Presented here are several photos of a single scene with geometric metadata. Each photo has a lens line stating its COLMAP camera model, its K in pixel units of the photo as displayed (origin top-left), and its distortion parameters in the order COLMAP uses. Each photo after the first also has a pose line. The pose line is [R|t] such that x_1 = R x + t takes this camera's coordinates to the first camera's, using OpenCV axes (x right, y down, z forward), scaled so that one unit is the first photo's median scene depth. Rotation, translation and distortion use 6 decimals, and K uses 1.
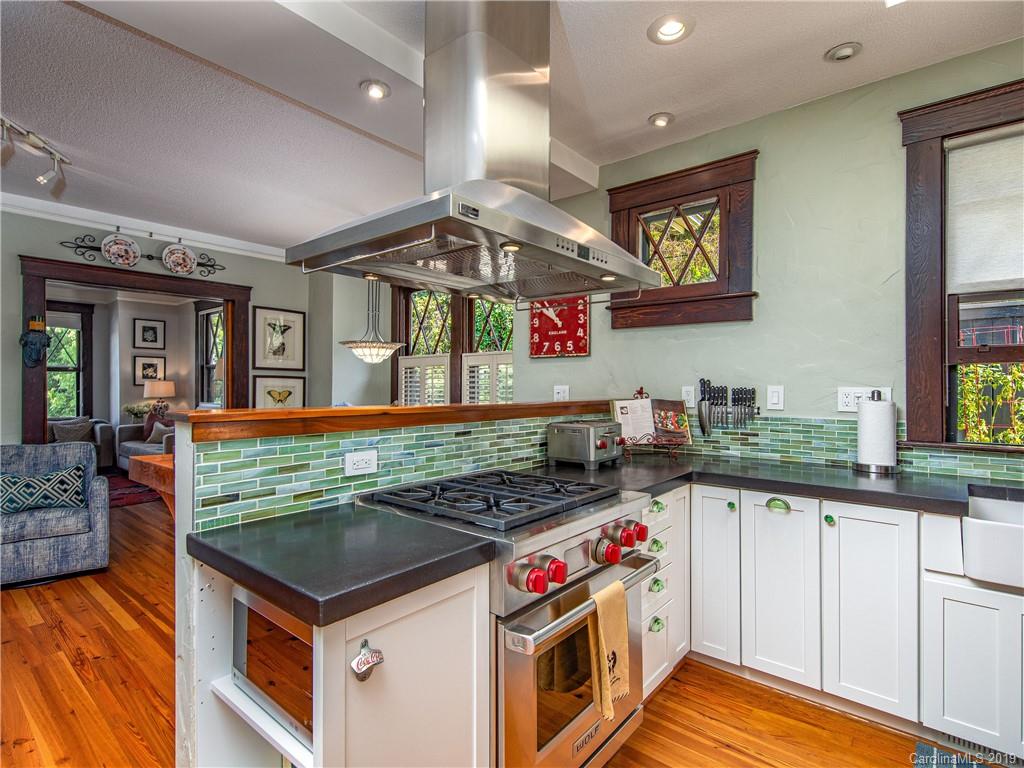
lens RADIAL K [[536.2, 0, 484.6], [0, 536.2, 398.9], [0, 0, 1]] dist [0.003109, -0.000492]
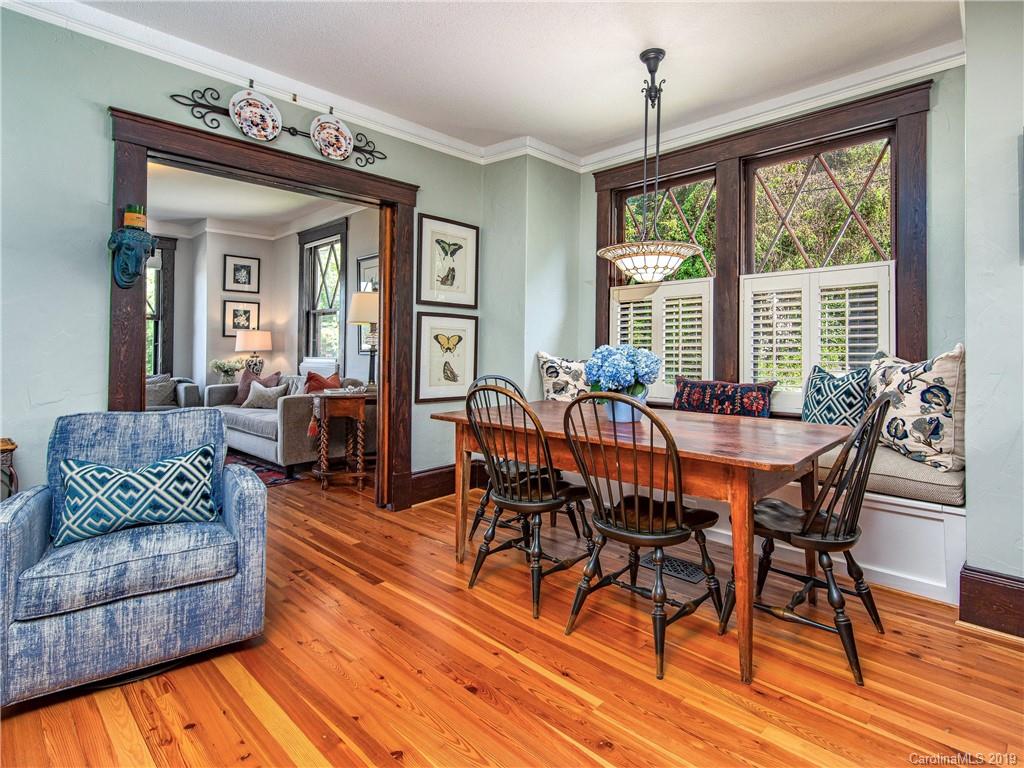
lens RADIAL K [[536.2, 0, 503.6], [0, 536.2, 347.2], [0, 0, 1]] dist [0.003109, -0.000492]
pose [[0.999181, -0.002357, -0.040393, -0.329493], [0.001193, 0.999584, -0.028807, 0.025477], [0.040444, 0.028735, 0.998769, 0.344366]]
